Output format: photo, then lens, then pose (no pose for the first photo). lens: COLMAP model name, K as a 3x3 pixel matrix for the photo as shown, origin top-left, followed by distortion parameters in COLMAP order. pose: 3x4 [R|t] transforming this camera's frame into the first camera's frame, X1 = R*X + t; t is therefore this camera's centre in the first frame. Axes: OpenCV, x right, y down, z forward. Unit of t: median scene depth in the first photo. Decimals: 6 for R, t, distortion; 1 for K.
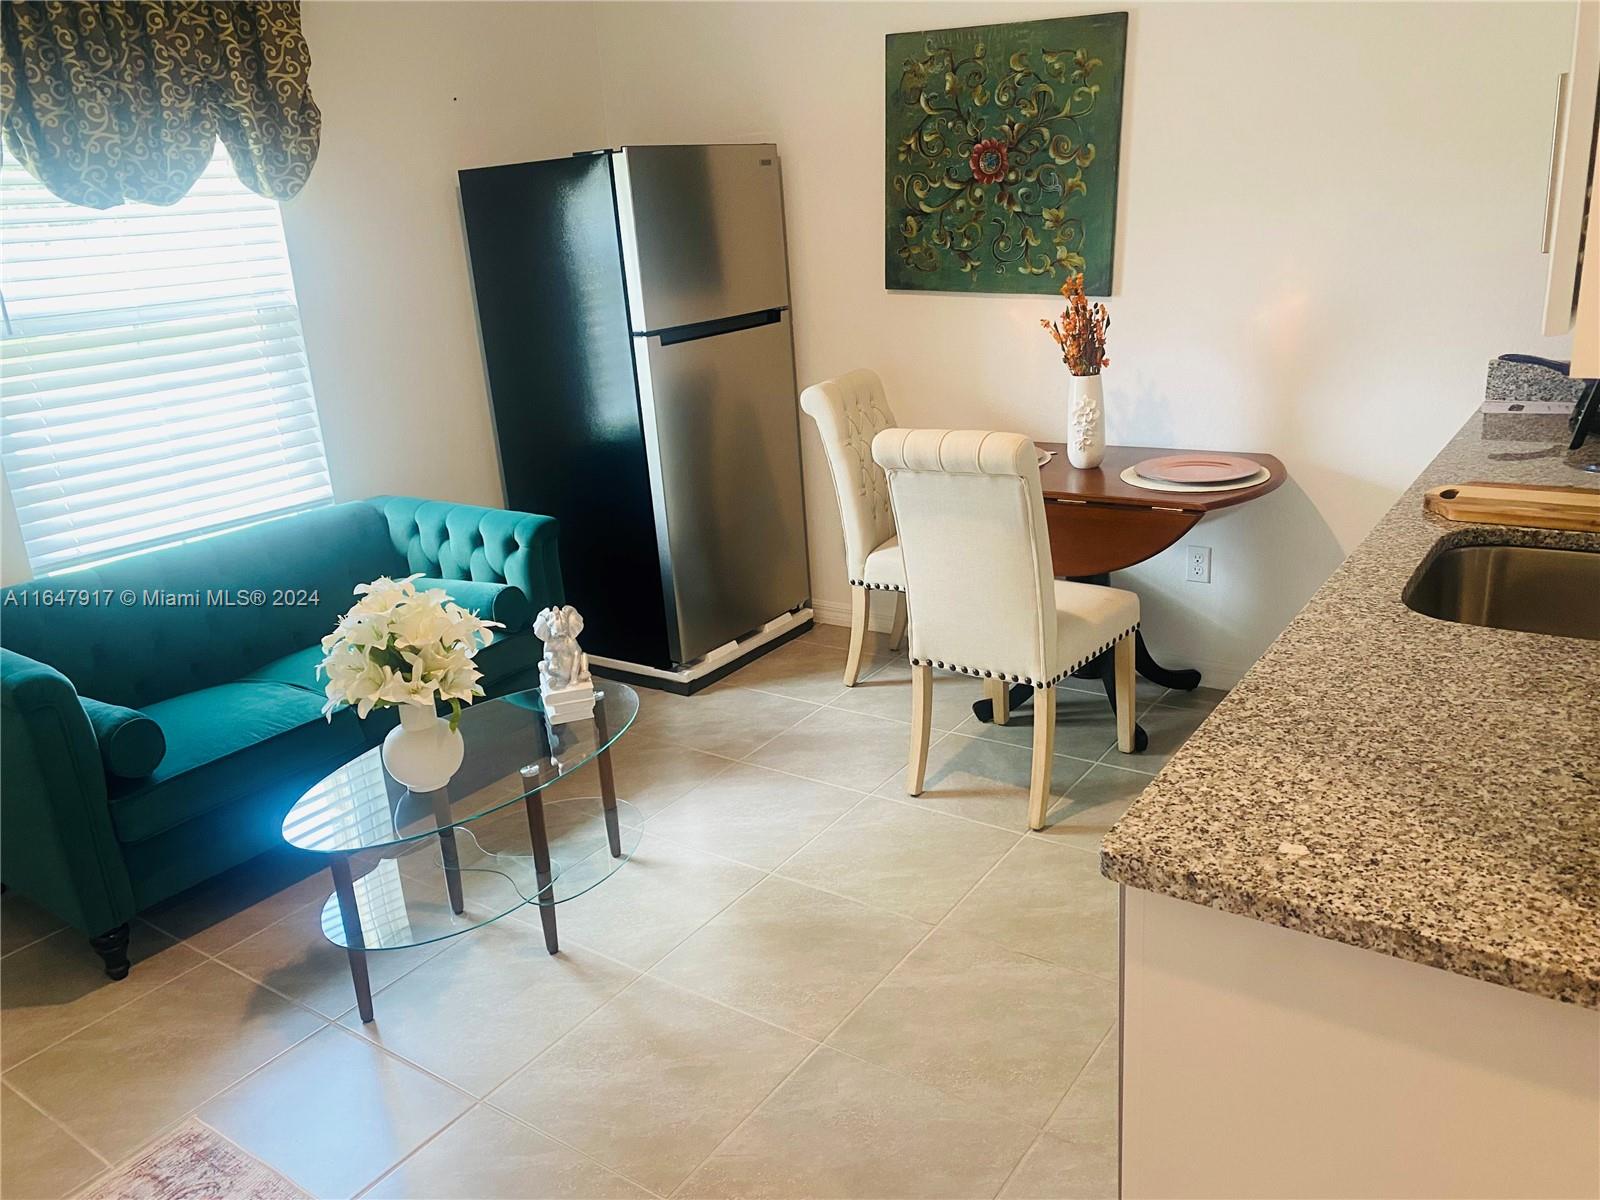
lens RADIAL K [[1218.6, 0, 796.1], [0, 1218.6, 584.6], [0, 0, 1]] dist [0.049405, -0.067952]
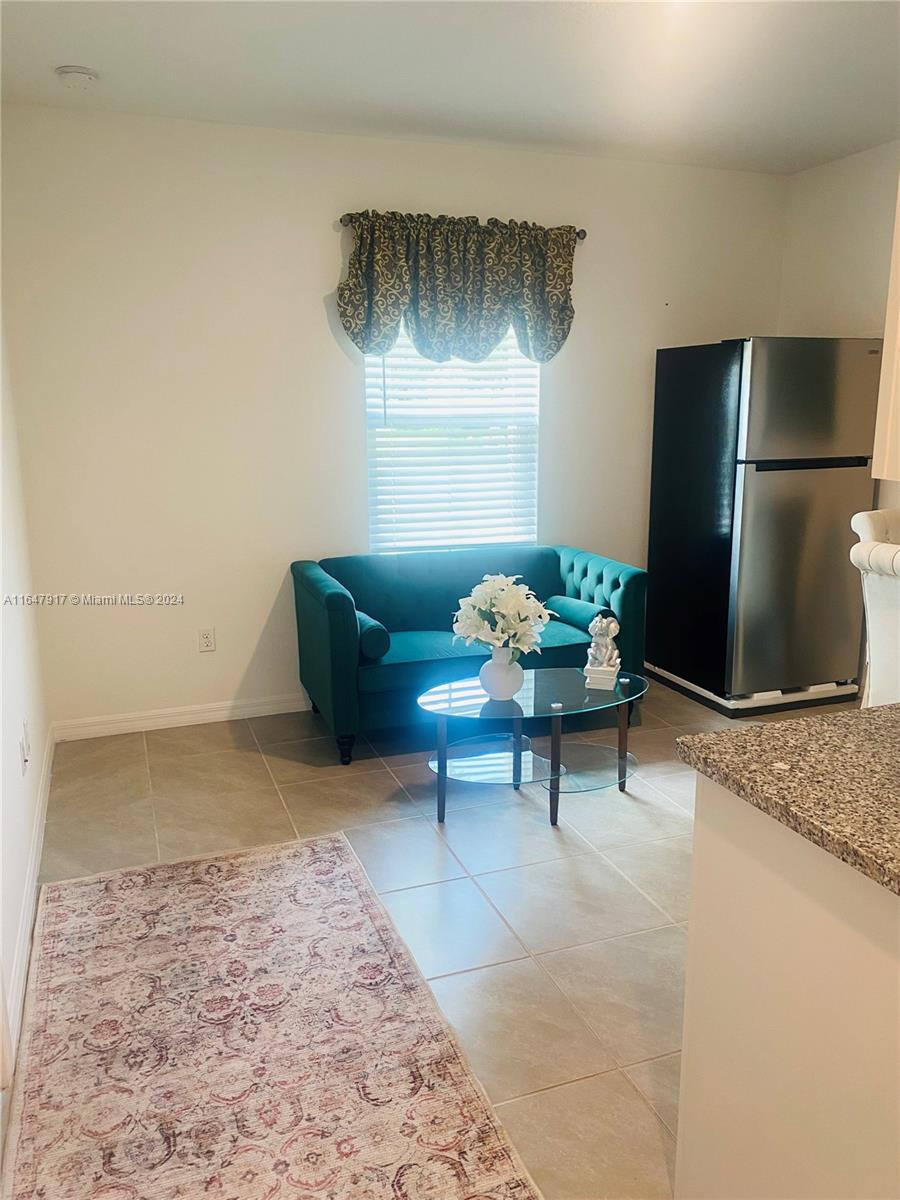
lens RADIAL K [[914.0, 0, 447.0], [0, 914.0, 595.3], [0, 0, 1]] dist [0.049405, -0.067952]
pose [[0.822726, 0.181802, -0.538581, 0.217131], [-0.217627, 0.976027, -0.002977, 0.031657], [0.525129, 0.119659, 0.842569, -0.093655]]
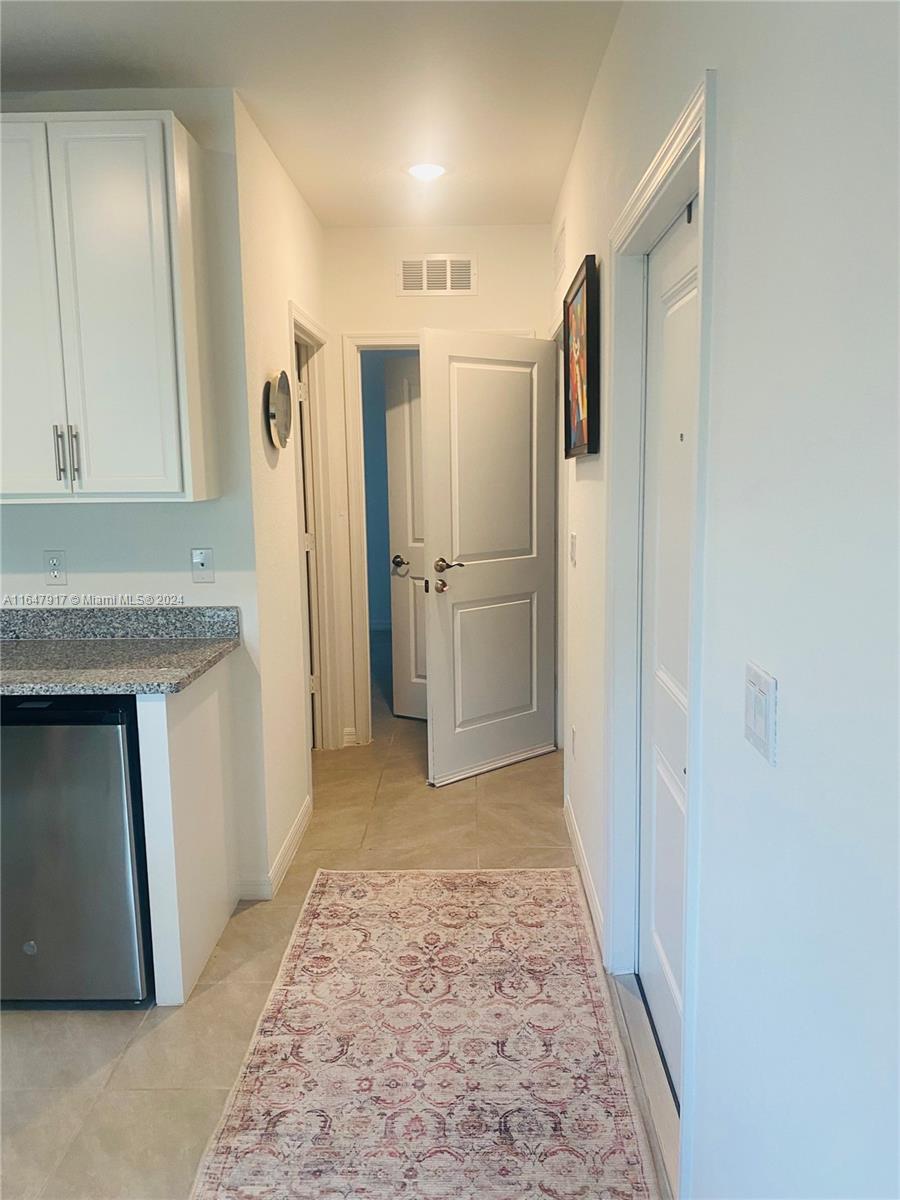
lens RADIAL K [[914.0, 0, 477.9], [0, 914.0, 608.8], [0, 0, 1]] dist [0.049405, -0.067952]
pose [[-0.582209, -0.054856, 0.811187, -0.755914], [0.287226, 0.919511, 0.268330, -0.122046], [-0.760614, 0.389218, -0.519591, 0.616313]]
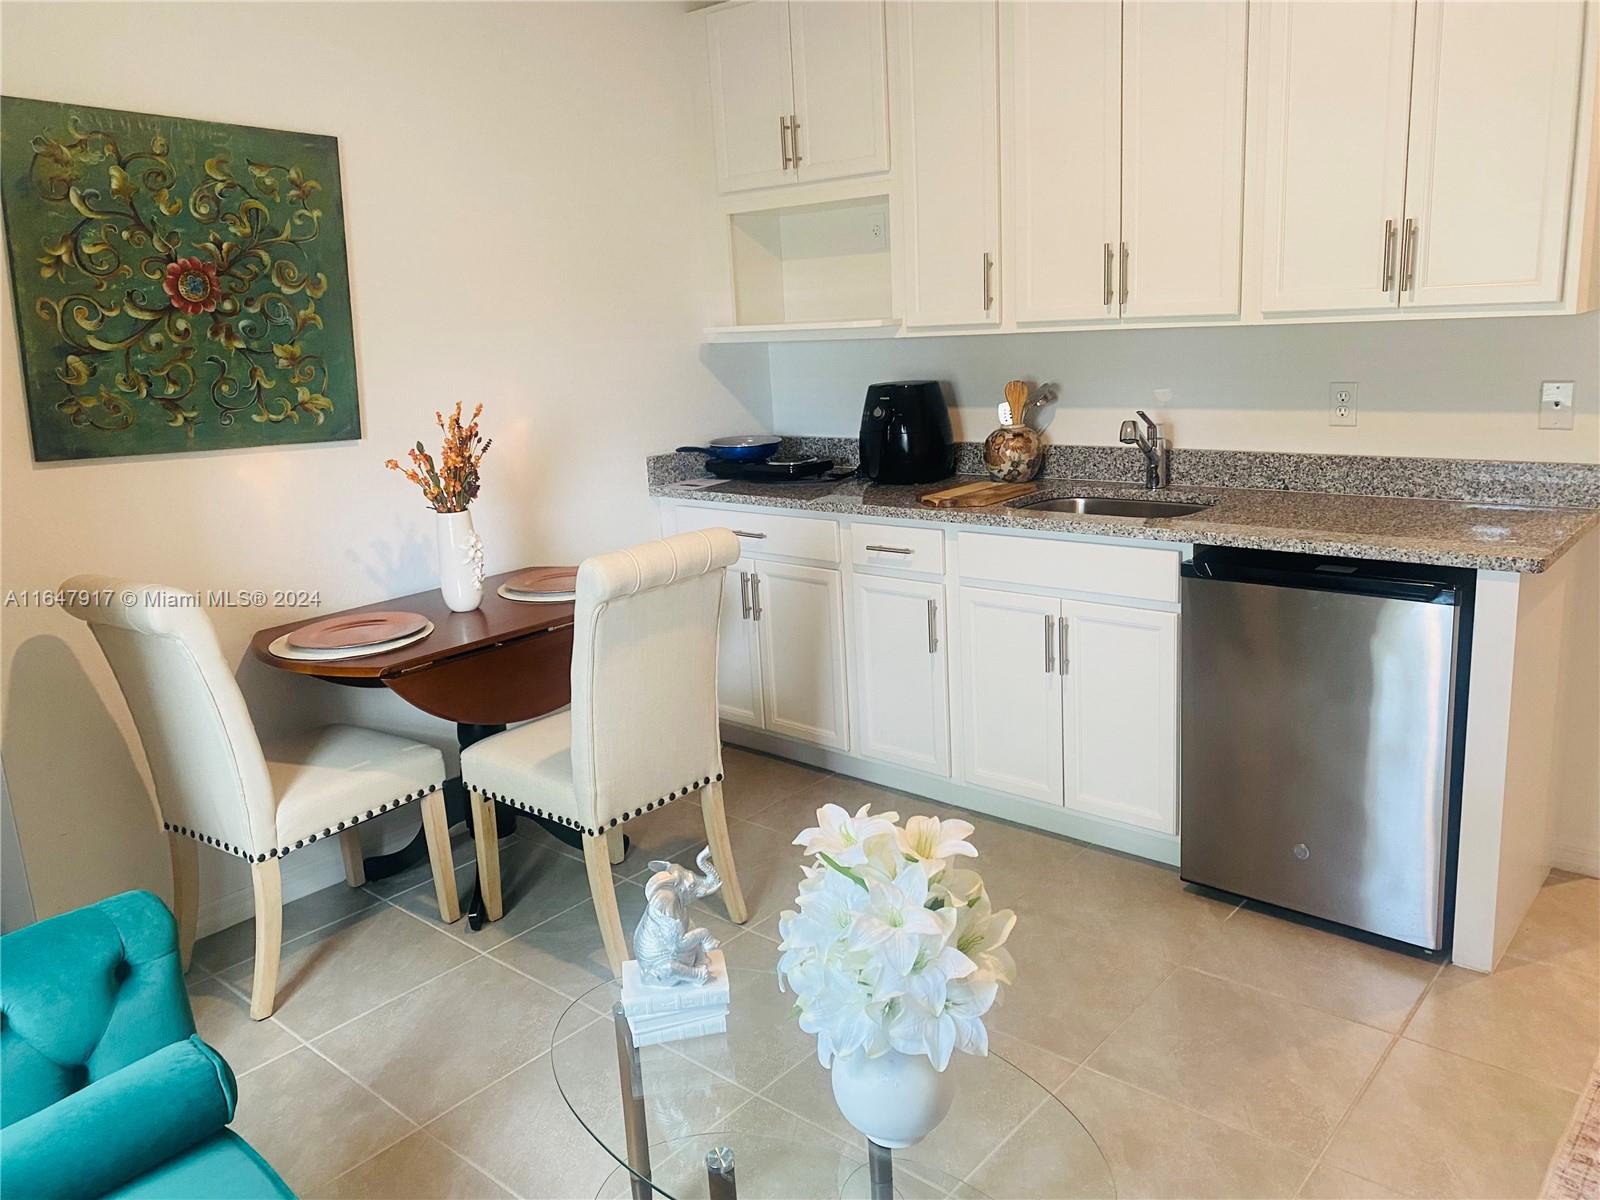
lens RADIAL K [[1218.6, 0, 809.4], [0, 1218.6, 583.7], [0, 0, 1]] dist [0.049405, -0.067952]
pose [[0.103894, -0.161647, 0.981364, -0.804282], [0.339391, 0.933241, 0.117790, -0.173241], [-0.934890, 0.320829, 0.151820, 0.779400]]
